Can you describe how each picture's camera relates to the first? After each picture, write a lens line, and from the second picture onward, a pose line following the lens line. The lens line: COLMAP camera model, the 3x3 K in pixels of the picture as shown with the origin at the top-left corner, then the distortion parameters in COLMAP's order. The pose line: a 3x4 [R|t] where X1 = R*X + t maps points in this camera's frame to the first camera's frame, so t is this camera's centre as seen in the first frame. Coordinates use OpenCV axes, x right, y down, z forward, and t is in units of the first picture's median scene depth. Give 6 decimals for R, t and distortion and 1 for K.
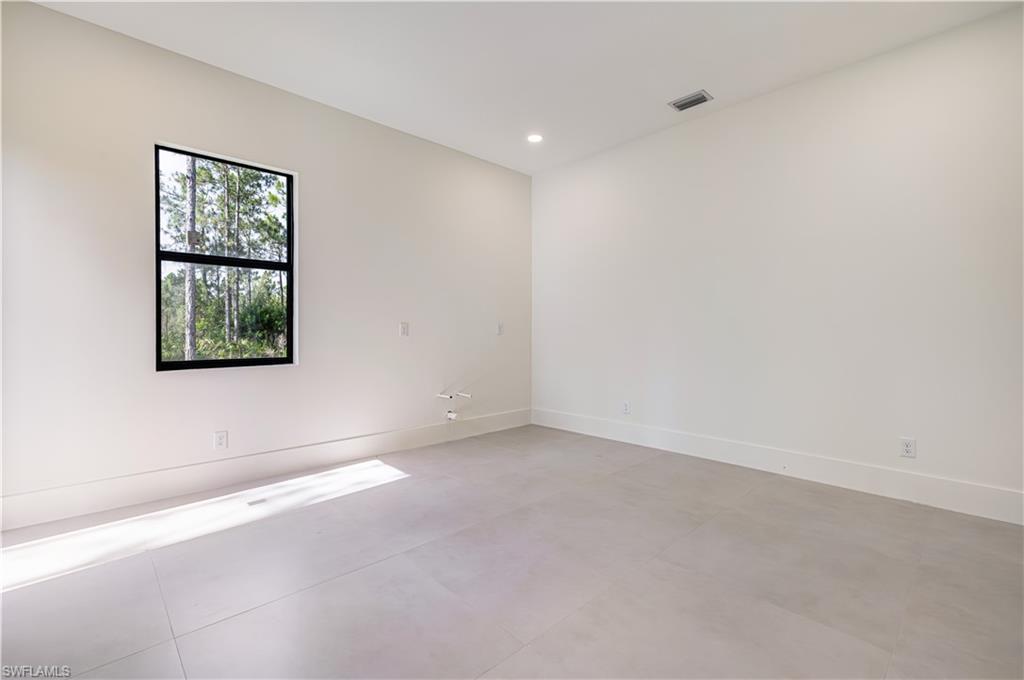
lens RADIAL K [[449.6, 0, 512.8], [0, 449.6, 335.7], [0, 0, 1]] dist [-0.000345, 0.000190]
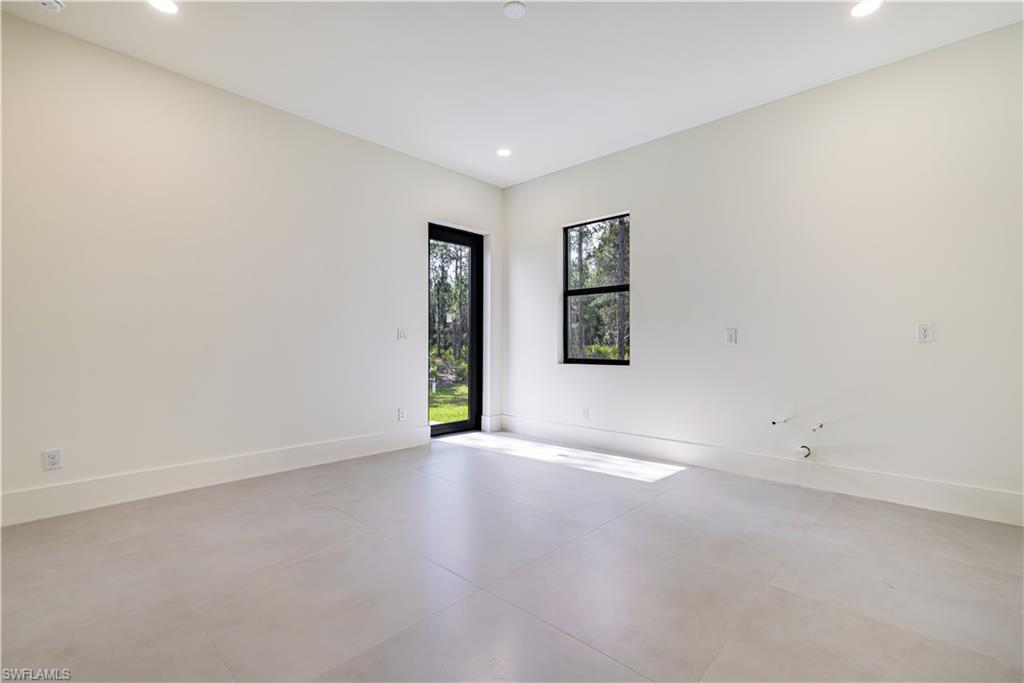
lens RADIAL K [[449.6, 0, 512.8], [0, 449.6, 337.2], [0, 0, 1]] dist [-0.000345, 0.000190]
pose [[0.057593, -0.007774, -0.998310, 0.816644], [-0.001020, 0.999969, -0.007846, -0.005390], [0.998340, 0.001470, 0.057584, 0.683865]]
